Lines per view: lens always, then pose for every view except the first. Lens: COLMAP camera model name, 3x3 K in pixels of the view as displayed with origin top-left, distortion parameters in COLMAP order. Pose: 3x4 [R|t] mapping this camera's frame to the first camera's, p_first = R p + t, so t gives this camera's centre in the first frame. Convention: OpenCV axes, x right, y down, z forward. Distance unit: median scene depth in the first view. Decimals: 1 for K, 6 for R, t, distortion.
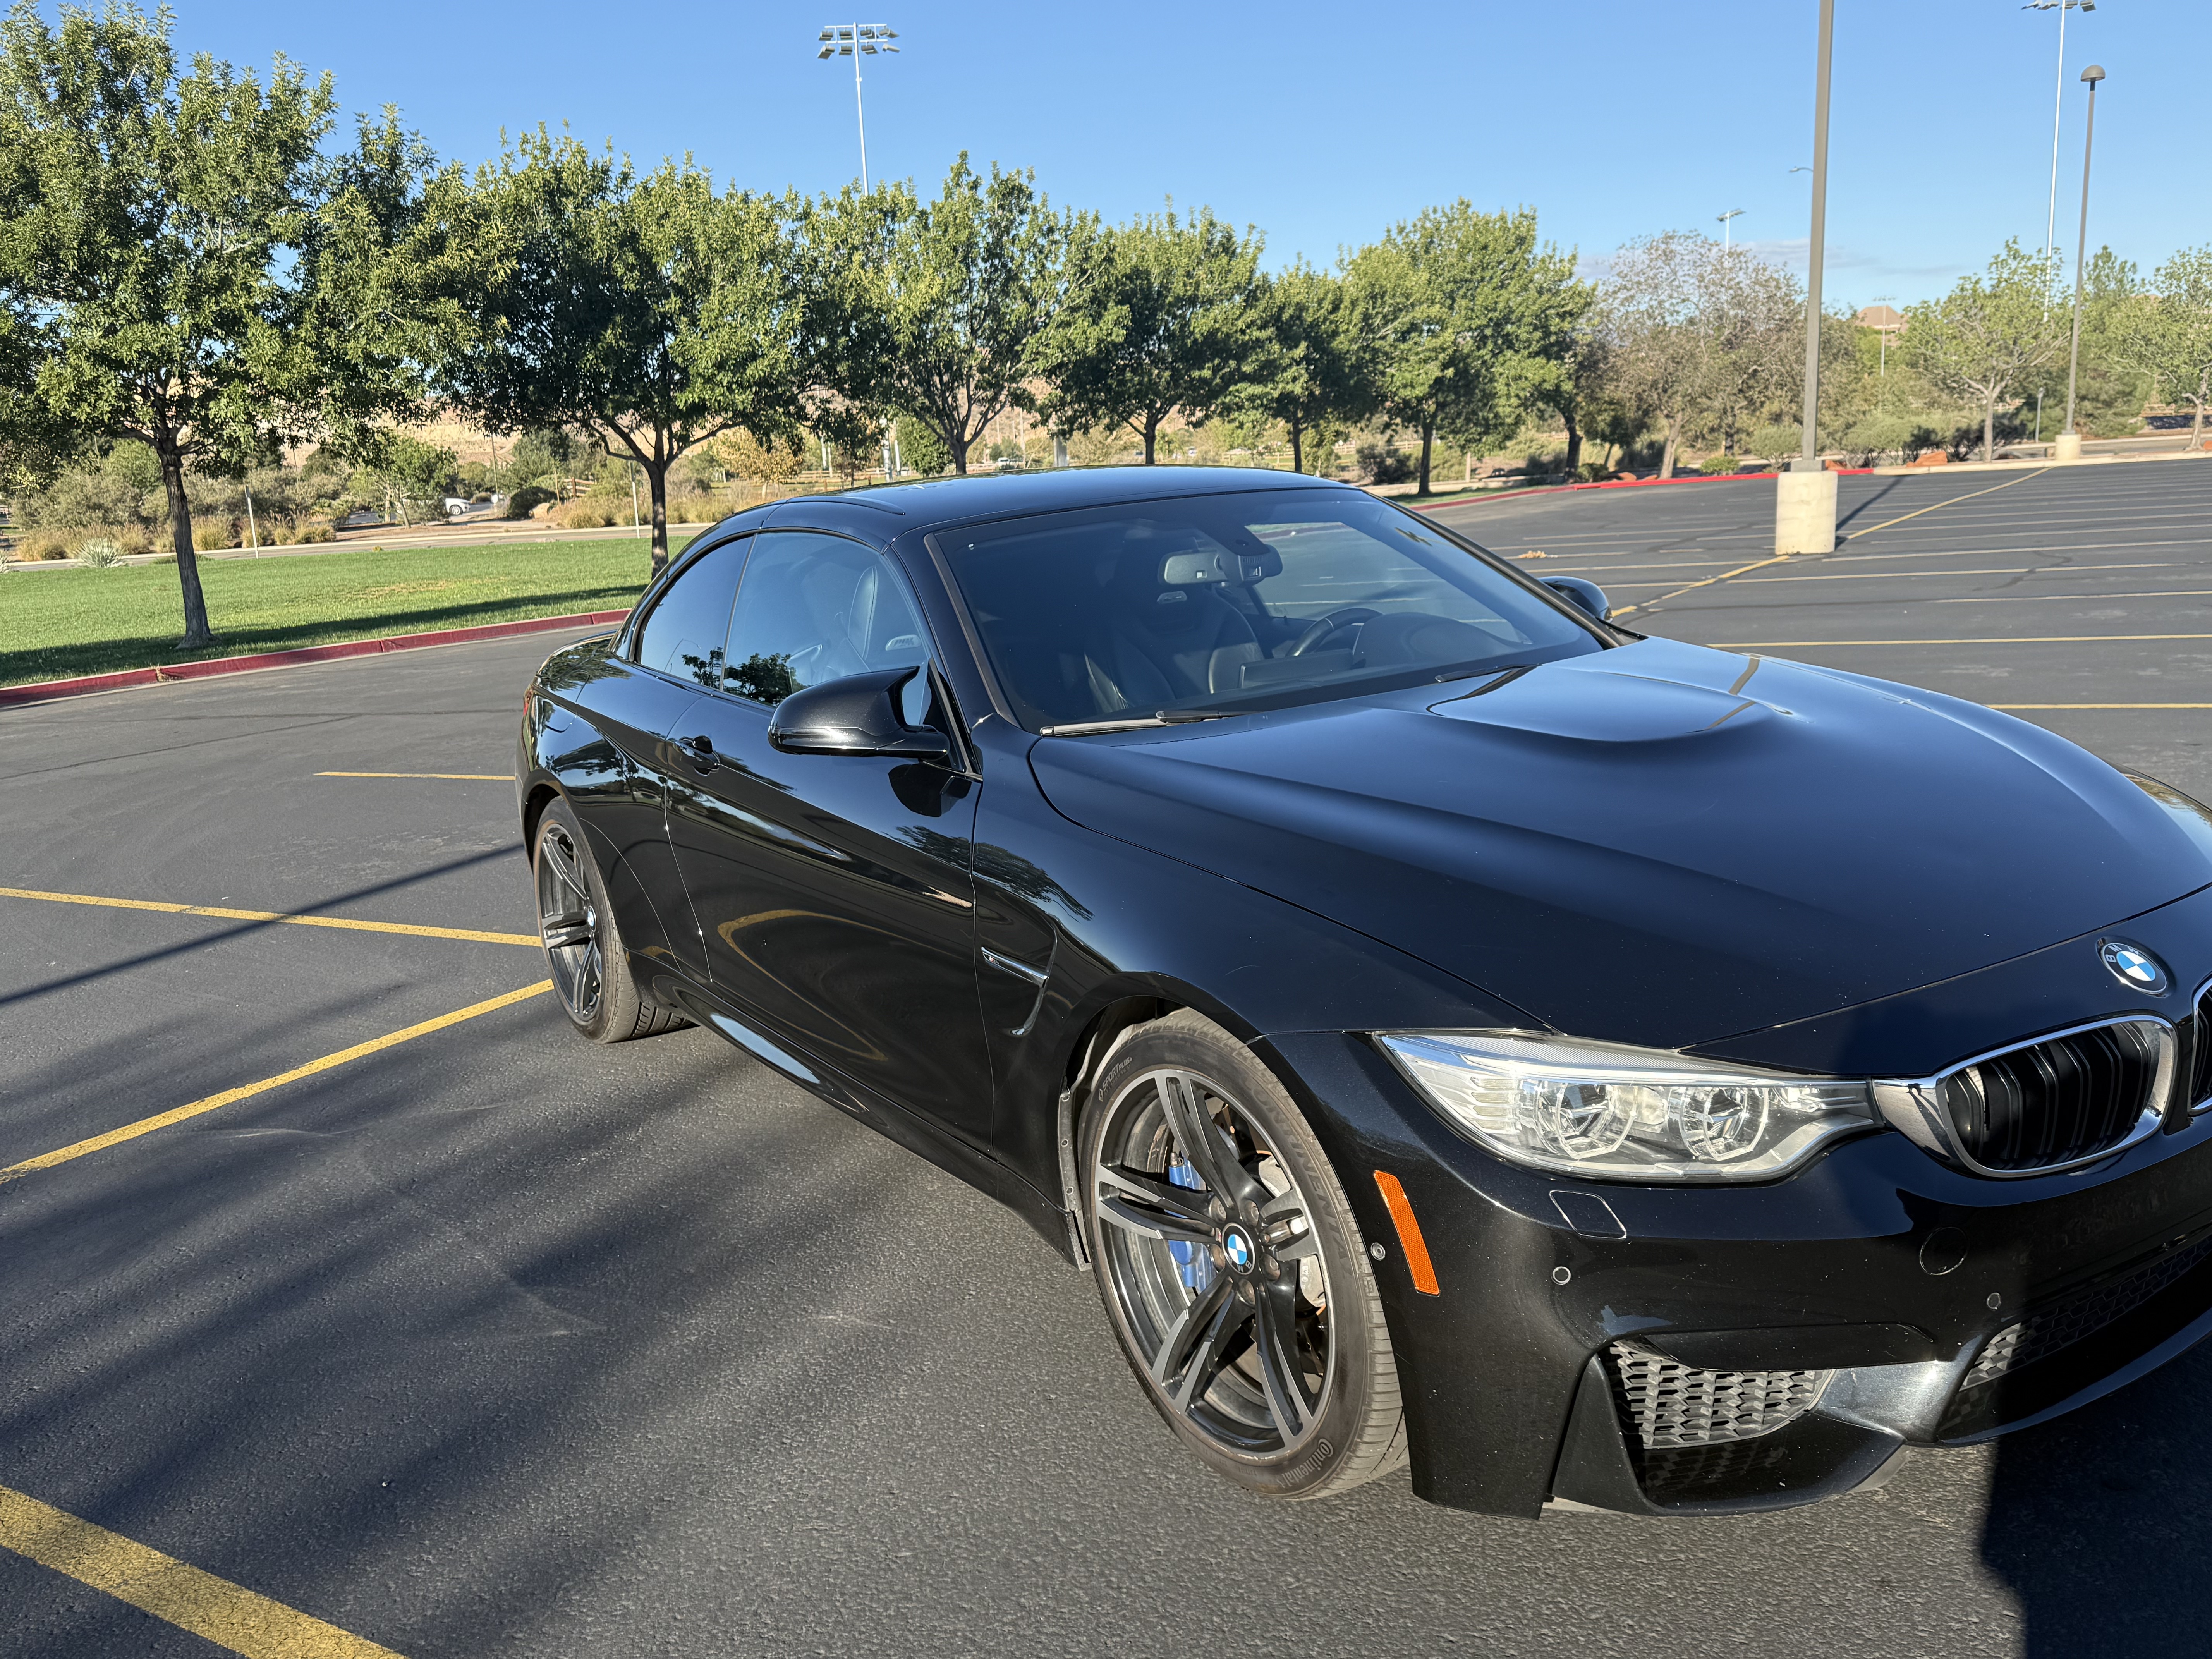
lens RADIAL K [[1796.2, 0, 1113.9], [0, 1796.2, 835.1], [0, 0, 1]] dist [-0.012235, -0.036221]
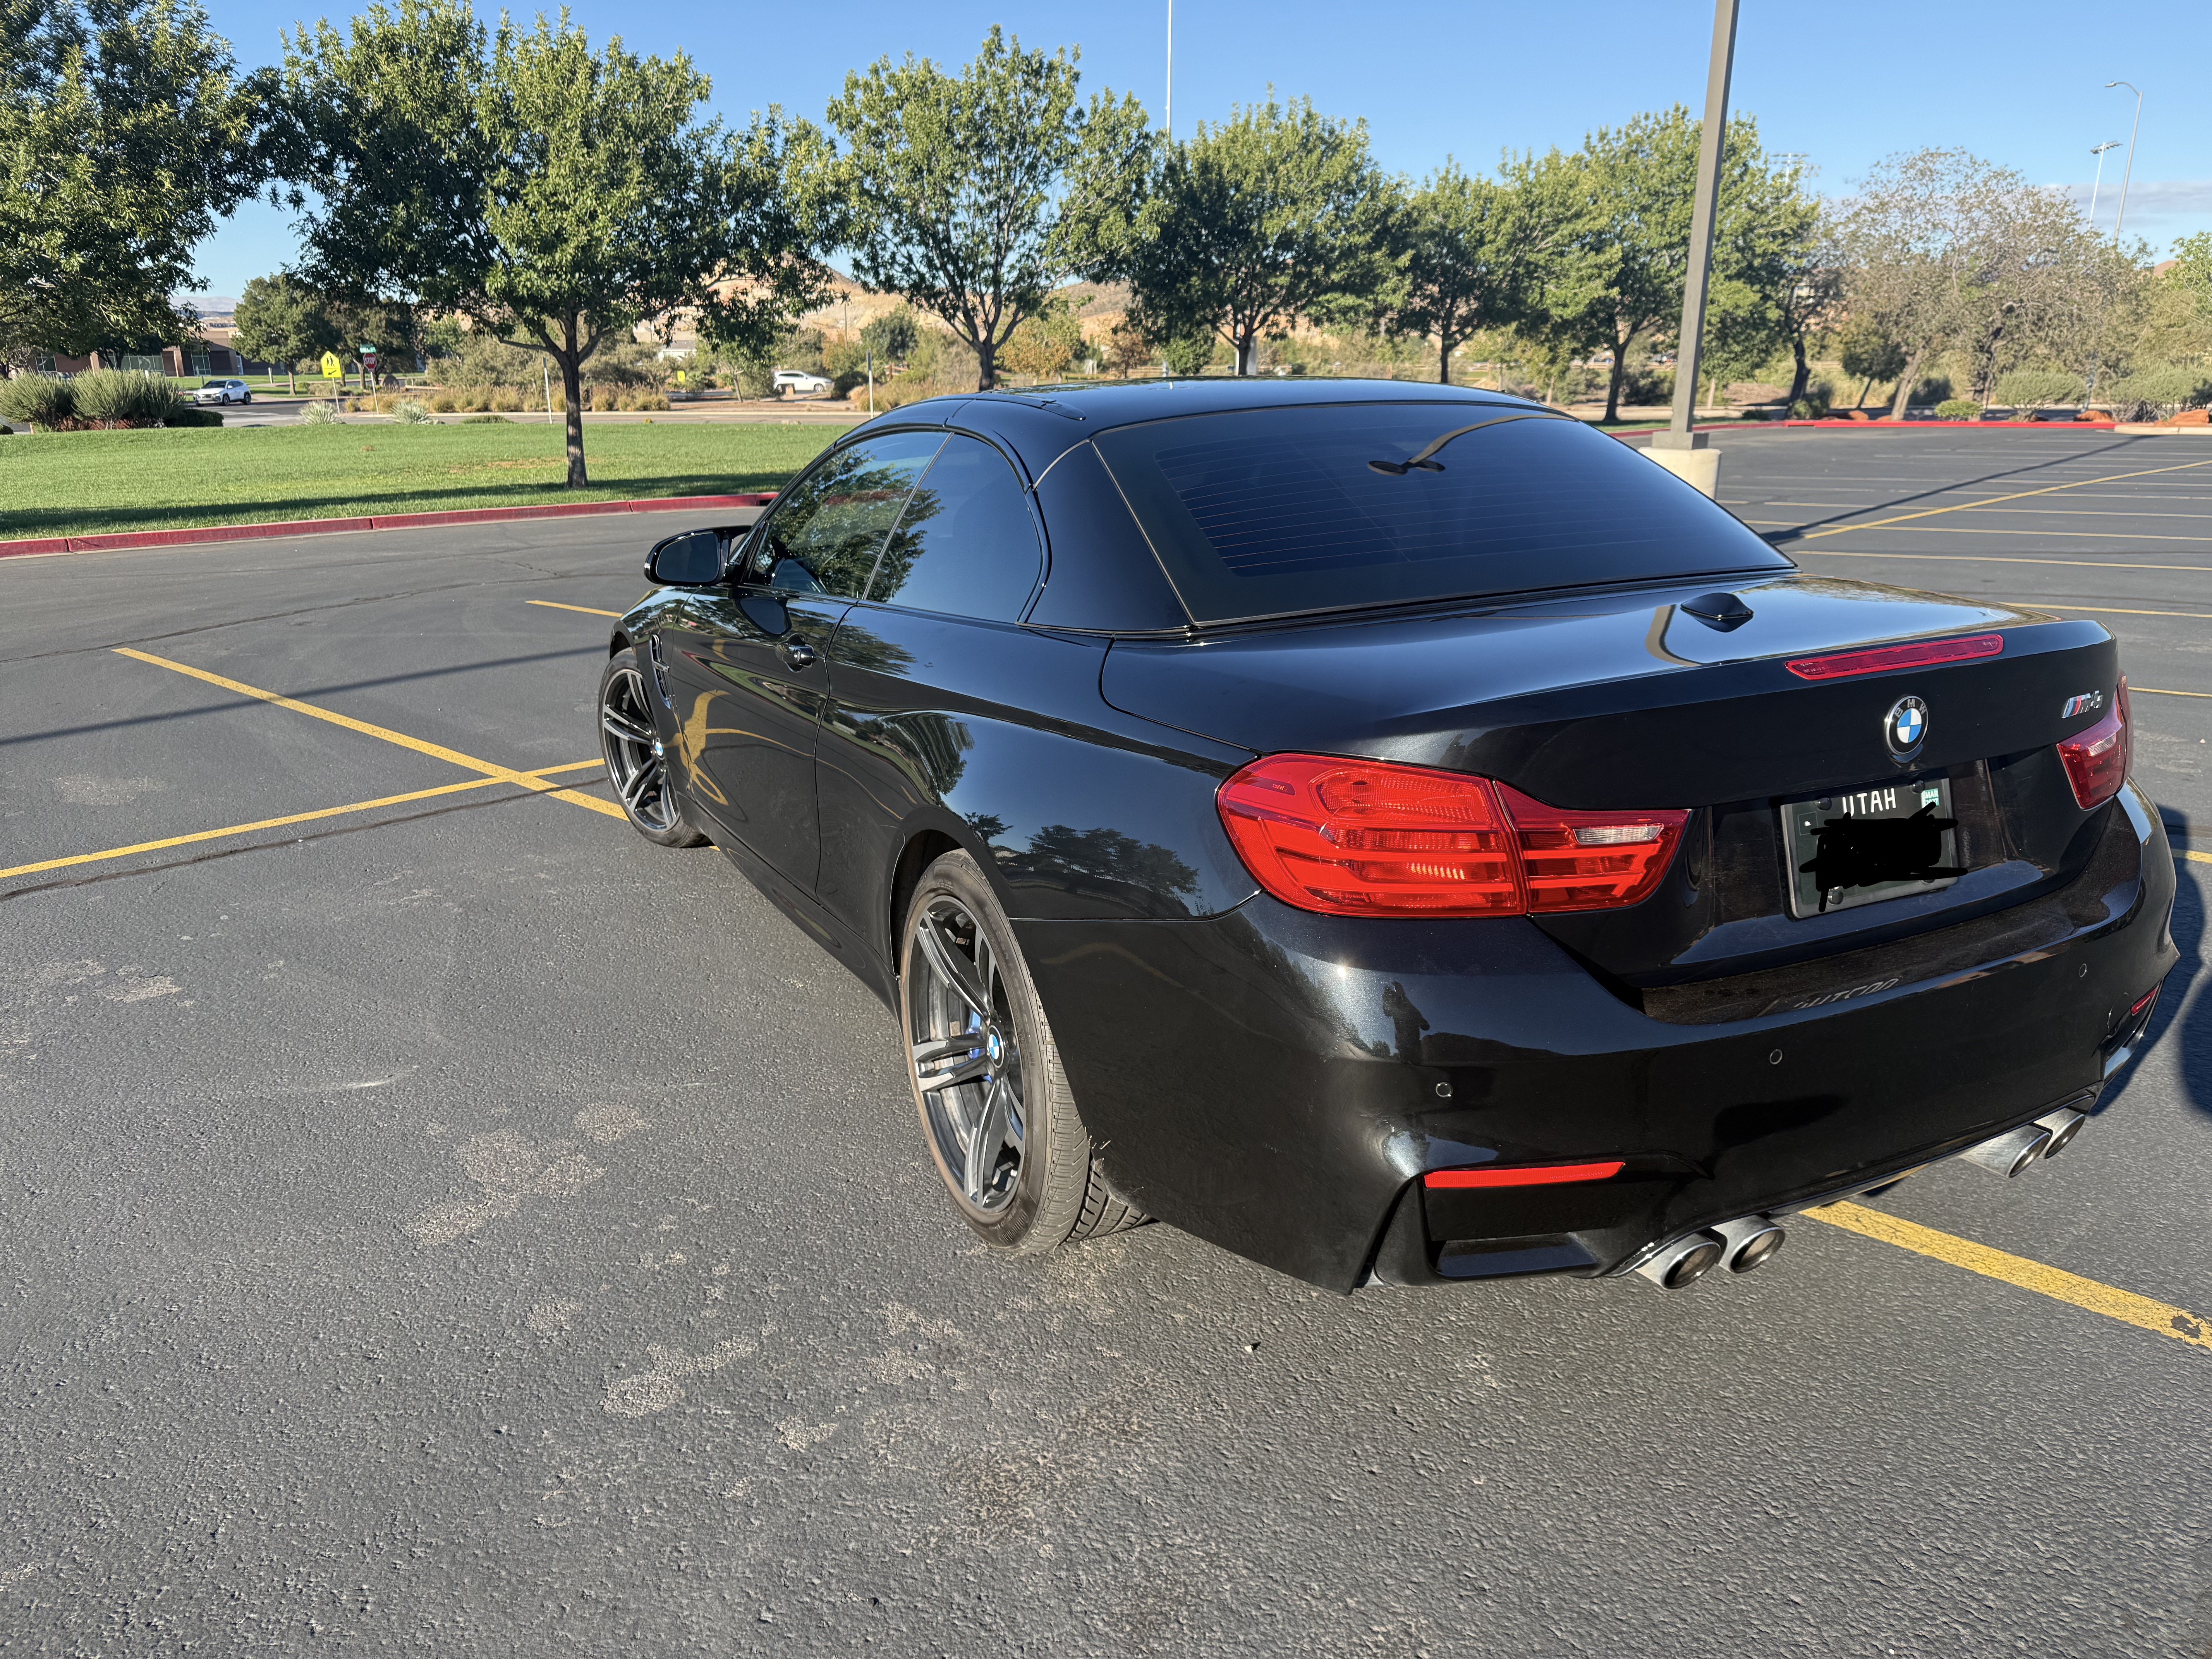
lens RADIAL K [[1543.7, 0, 1102.7], [0, 1543.7, 825.2], [0, 0, 1]] dist [-0.024898, -0.007313]
pose [[0.970944, 0.108847, -0.213119, 0.129570], [-0.089804, 0.991214, 0.097110, -0.037938], [0.221816, -0.075150, 0.972188, 0.148933]]
